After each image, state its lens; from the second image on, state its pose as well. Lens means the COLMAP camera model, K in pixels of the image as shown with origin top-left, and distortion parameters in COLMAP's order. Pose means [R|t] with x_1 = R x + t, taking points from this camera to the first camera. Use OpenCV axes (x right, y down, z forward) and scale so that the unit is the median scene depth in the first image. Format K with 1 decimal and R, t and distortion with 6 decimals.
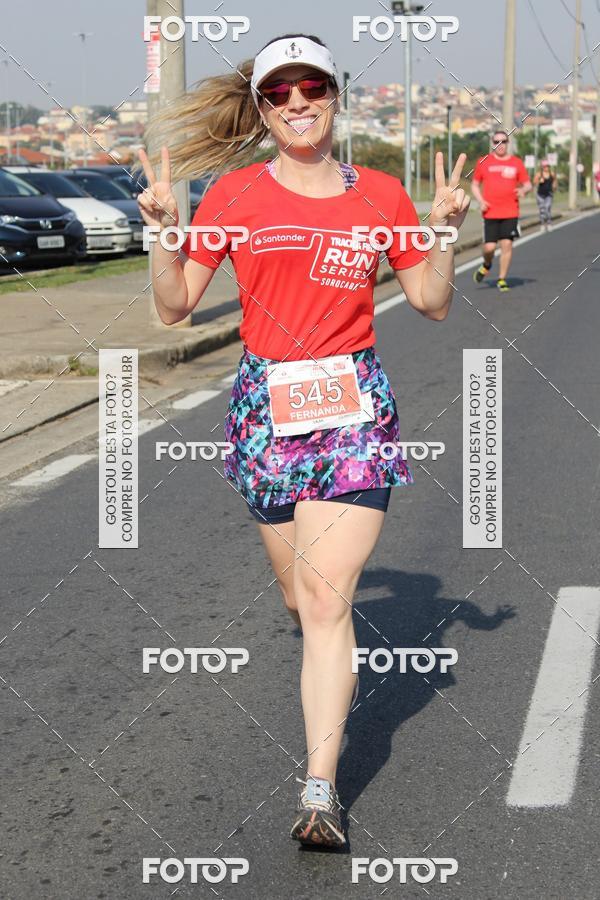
lens RADIAL K [[2369.5, 0, 237.7], [0, 2369.5, 452.0], [0, 0, 1]] dist [0.084142, 0.571733]
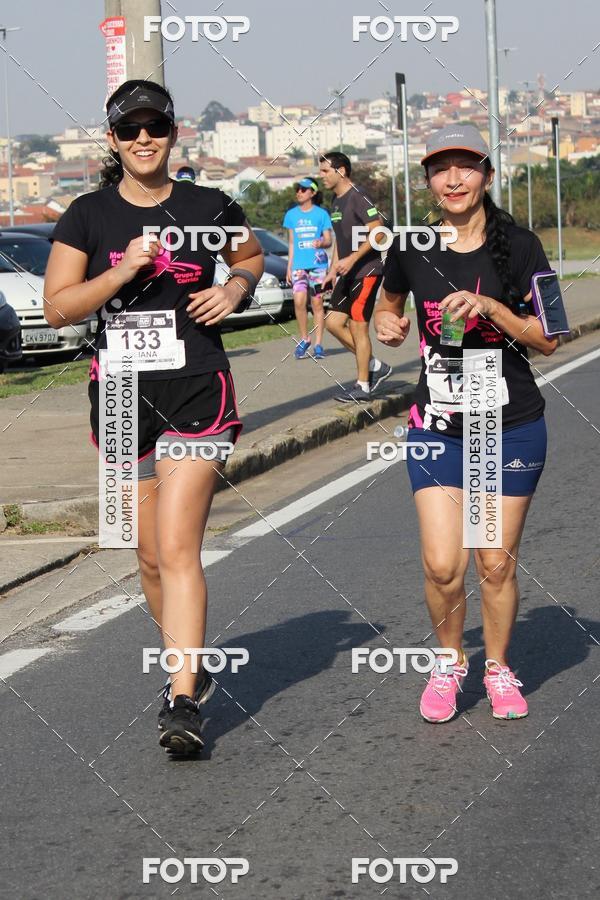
lens RADIAL K [[3443.9, 0, 193.6], [0, 3443.9, 577.3], [0, 0, 1]] dist [0.084229, 0.522820]
pose [[0.999355, -0.027861, -0.022674, 0.005390], [0.027522, 0.999507, -0.015104, -0.004541], [0.023083, 0.014471, 0.999629, 0.026988]]
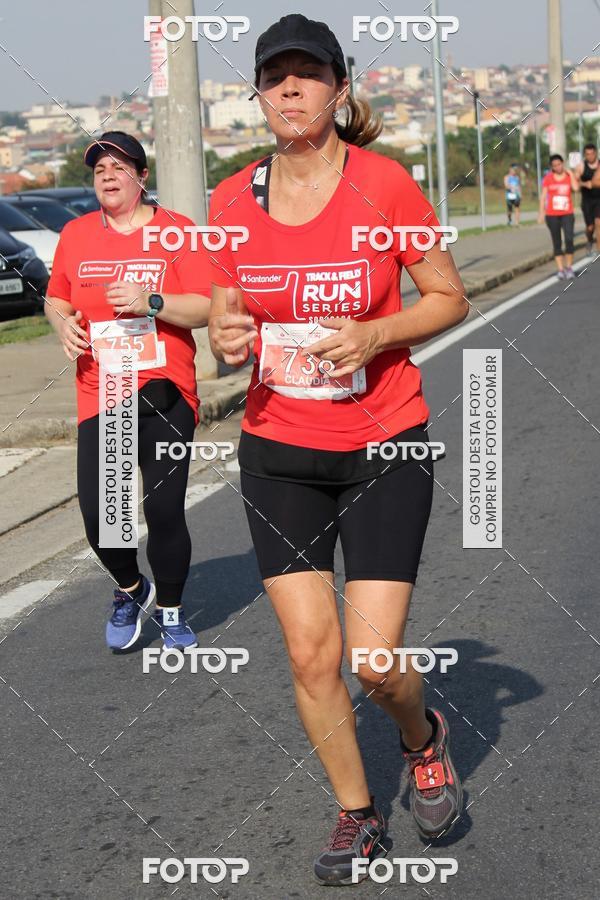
lens RADIAL K [[2410.2, 0, 449.9], [0, 2410.2, 371.0], [0, 0, 1]] dist [0.094893, -0.037575]
pose [[0.998949, -0.045625, 0.004278, 0.065509], [0.045758, 0.998190, -0.039018, -0.022318], [-0.002490, 0.039173, 0.999229, 0.194821]]
